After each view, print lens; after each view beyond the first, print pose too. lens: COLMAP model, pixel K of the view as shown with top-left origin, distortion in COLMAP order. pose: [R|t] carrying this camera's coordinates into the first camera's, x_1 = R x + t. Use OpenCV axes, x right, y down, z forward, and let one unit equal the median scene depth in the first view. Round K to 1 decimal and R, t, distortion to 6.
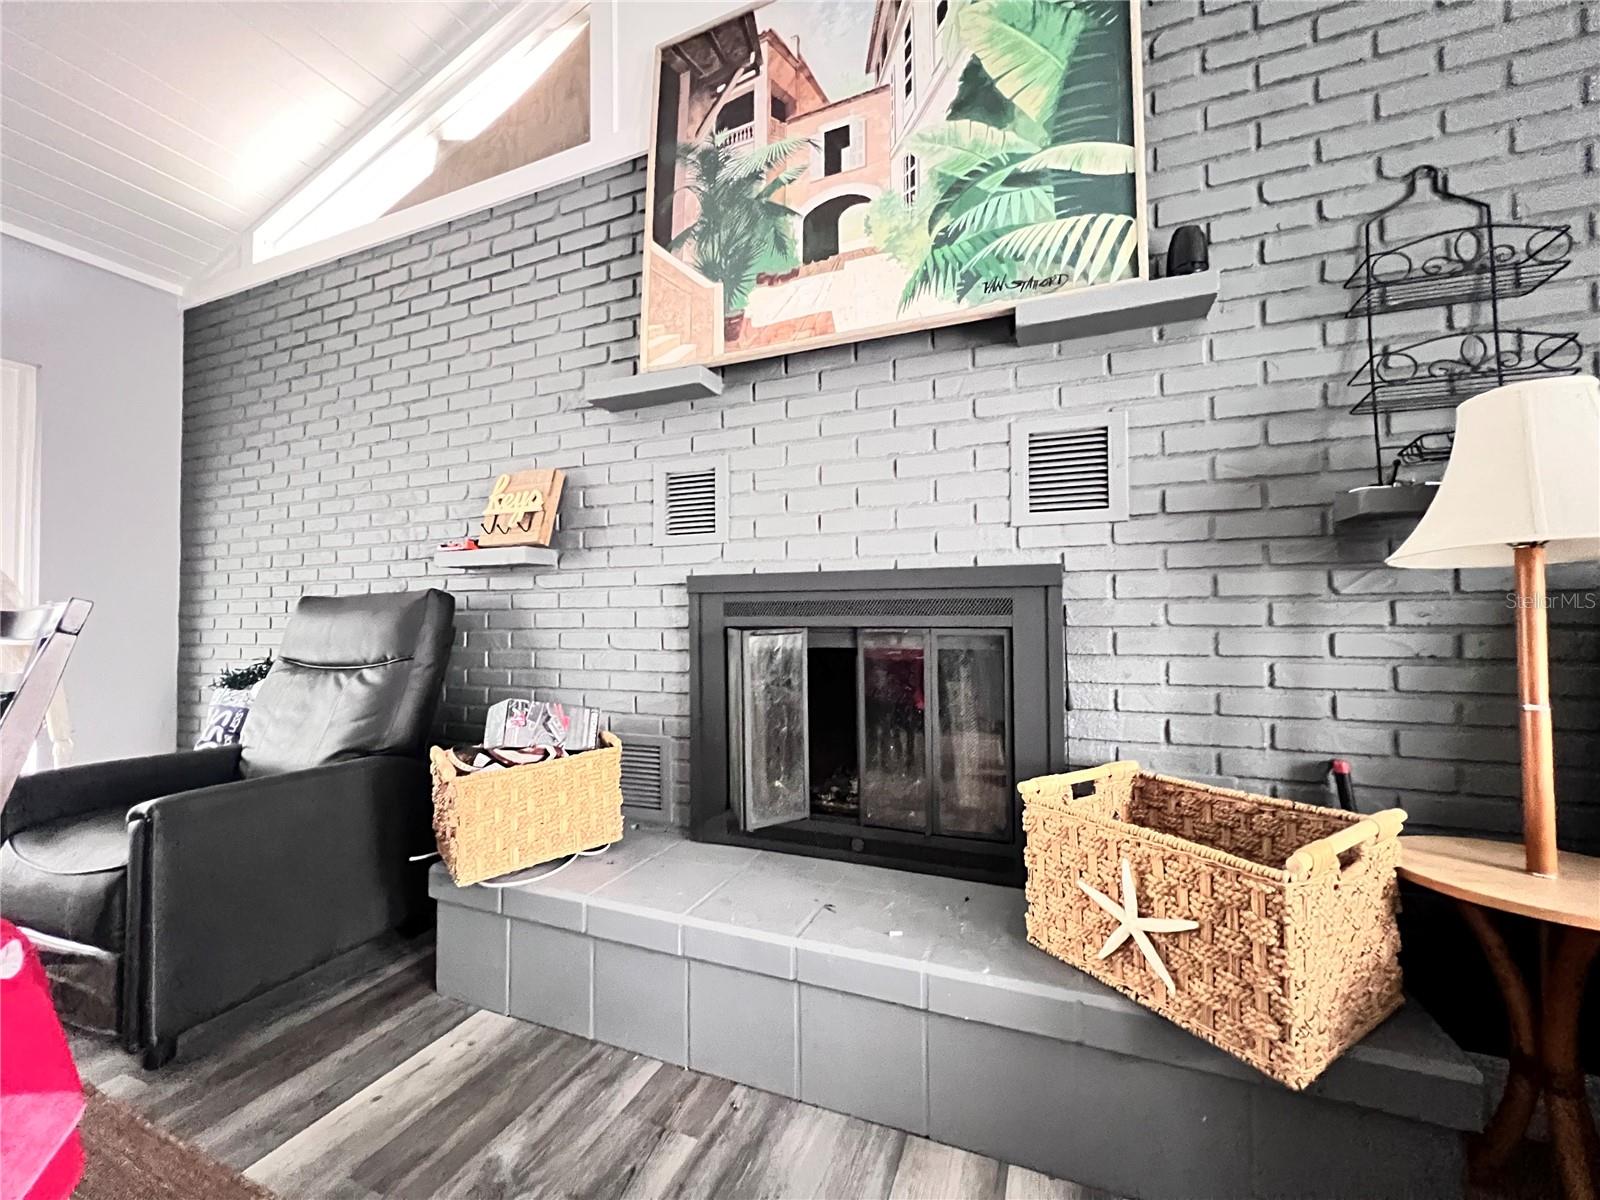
lens RADIAL K [[641.4, 0, 807.5], [0, 641.4, 600.2], [0, 0, 1]] dist [-0.005279, 0.001347]
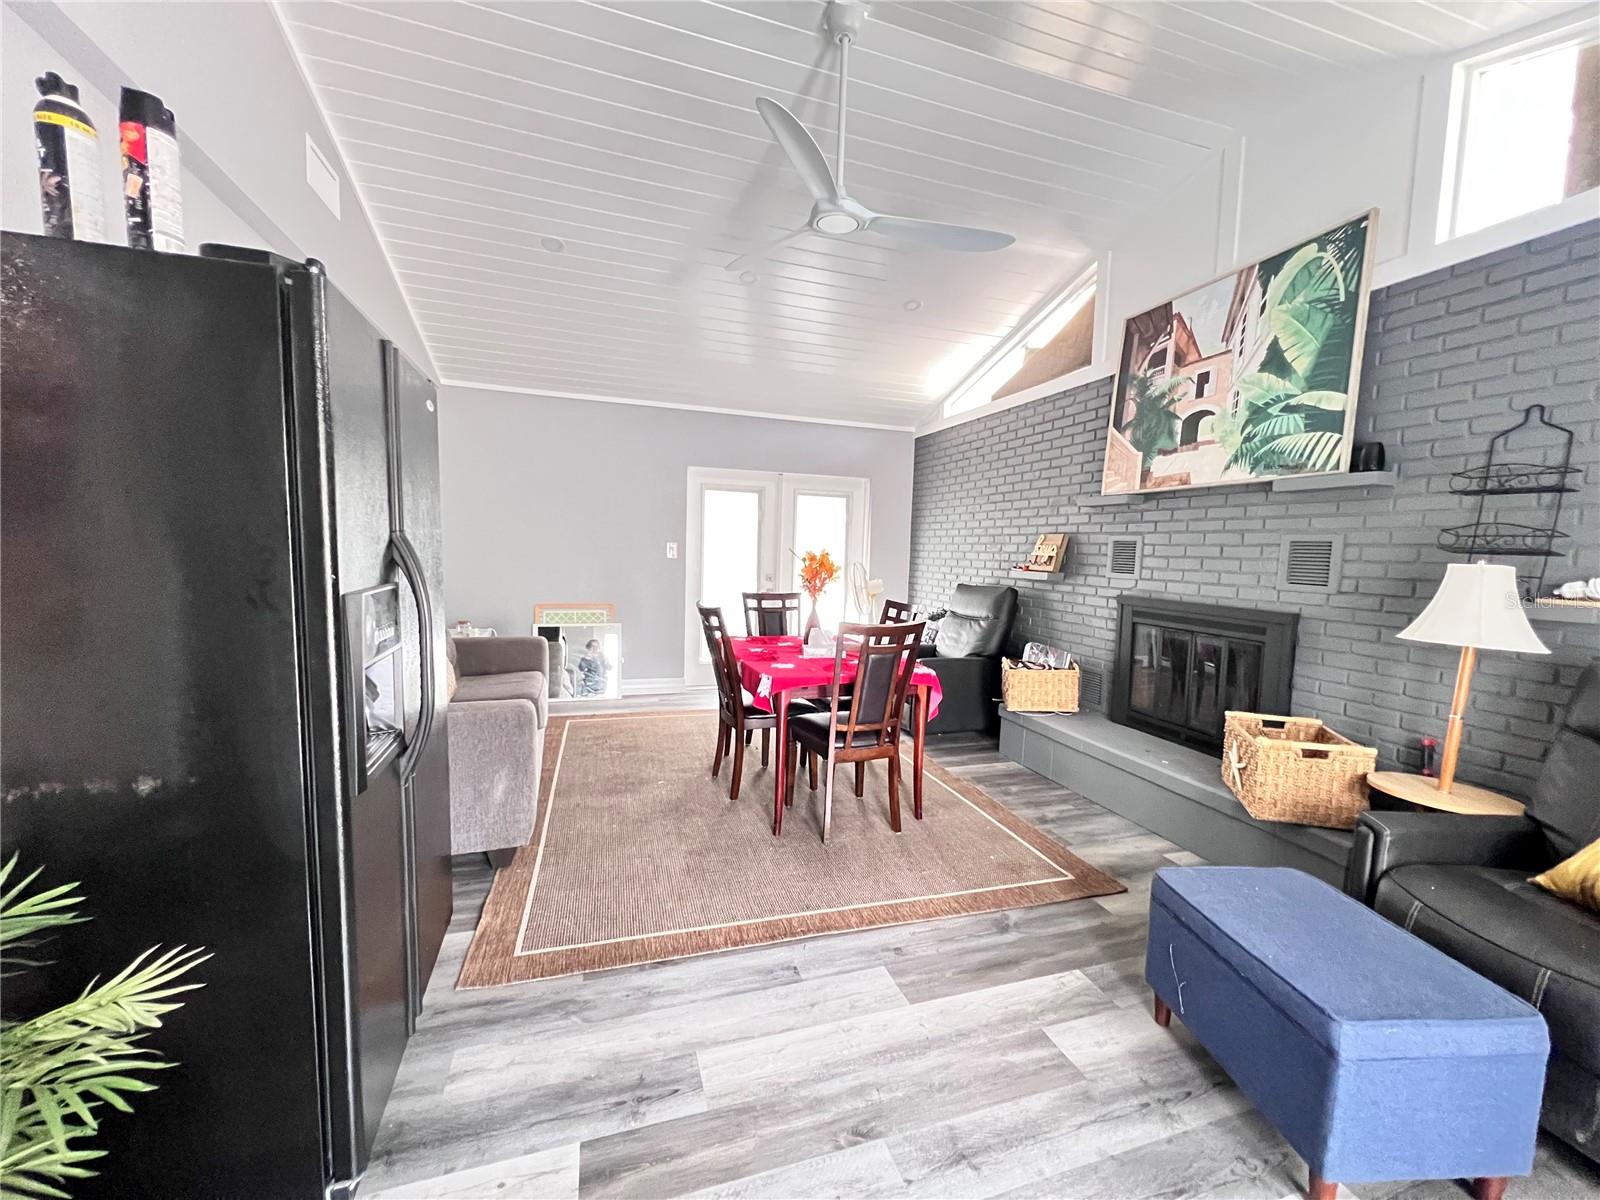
lens RADIAL K [[641.4, 0, 805.1], [0, 641.4, 604.5], [0, 0, 1]] dist [-0.005279, 0.001347]
pose [[0.645876, 0.094991, -0.757510, 0.768336], [-0.016718, 0.993751, 0.110361, -0.230076], [0.763259, -0.058616, 0.643428, -1.151855]]
